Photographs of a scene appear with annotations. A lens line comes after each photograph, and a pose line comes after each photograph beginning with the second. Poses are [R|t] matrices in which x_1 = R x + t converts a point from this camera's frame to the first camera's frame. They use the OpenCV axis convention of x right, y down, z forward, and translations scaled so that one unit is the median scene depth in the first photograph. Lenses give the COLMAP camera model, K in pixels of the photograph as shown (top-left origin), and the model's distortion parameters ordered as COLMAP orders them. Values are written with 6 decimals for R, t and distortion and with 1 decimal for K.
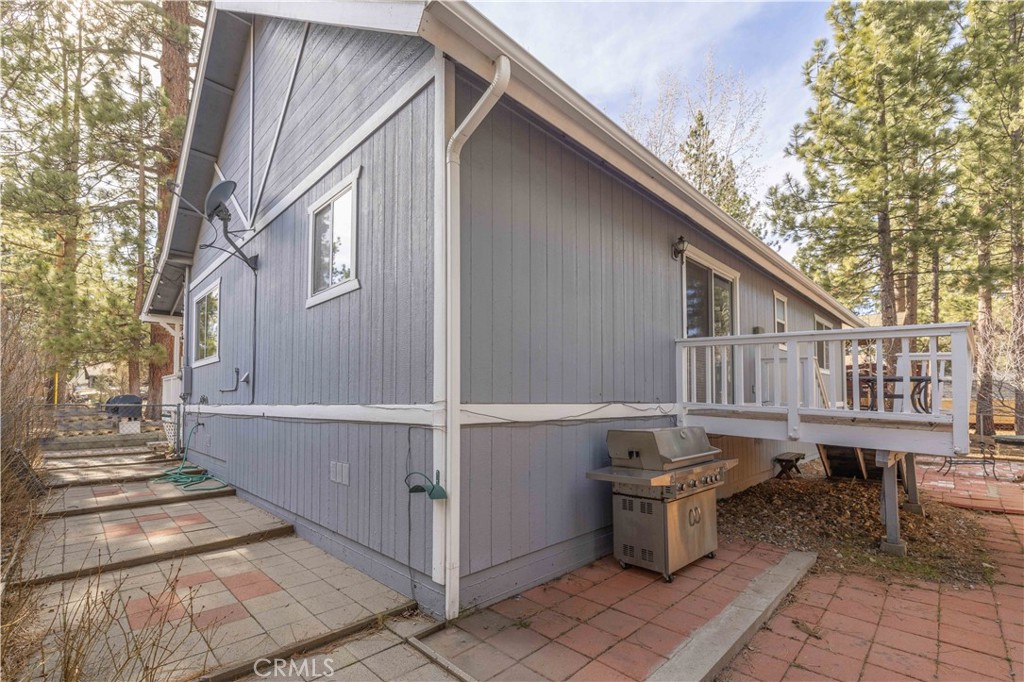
lens RADIAL K [[446.7, 0, 512.0], [0, 446.7, 392.9], [0, 0, 1]] dist [-0.000054, 0.000018]
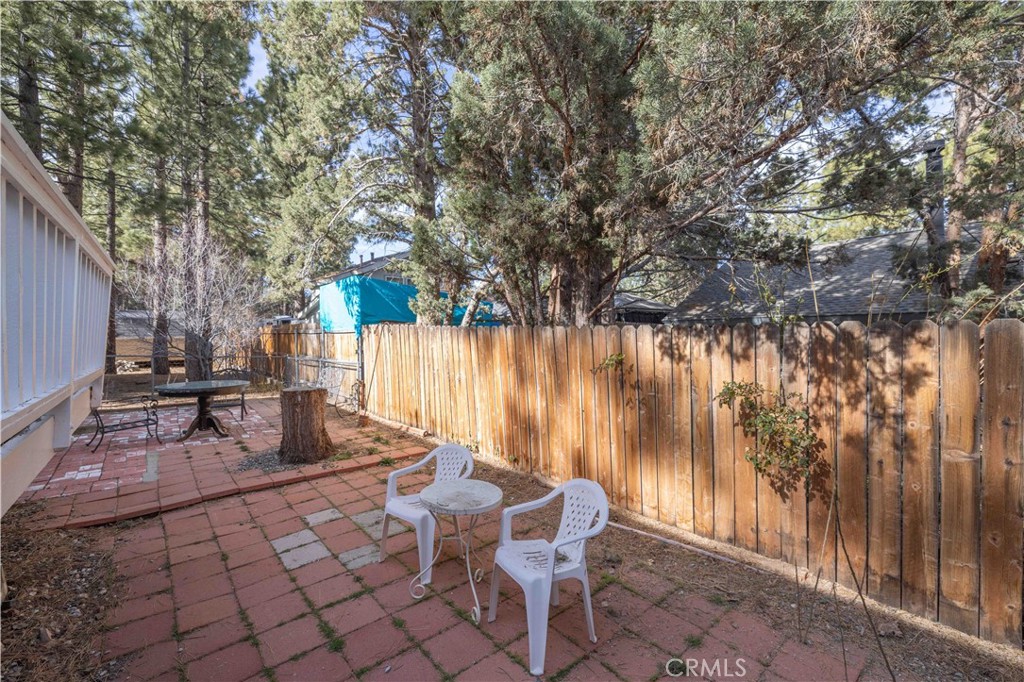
lens RADIAL K [[427.7, 0, 512.0], [0, 427.7, 341.0], [0, 0, 1]] dist [-0.001067, -0.000084]
pose [[0.081902, -0.018904, 0.996461, 0.178241], [-0.007927, 0.999776, 0.019618, -0.002939], [-0.996609, -0.009506, 0.081733, 0.147011]]
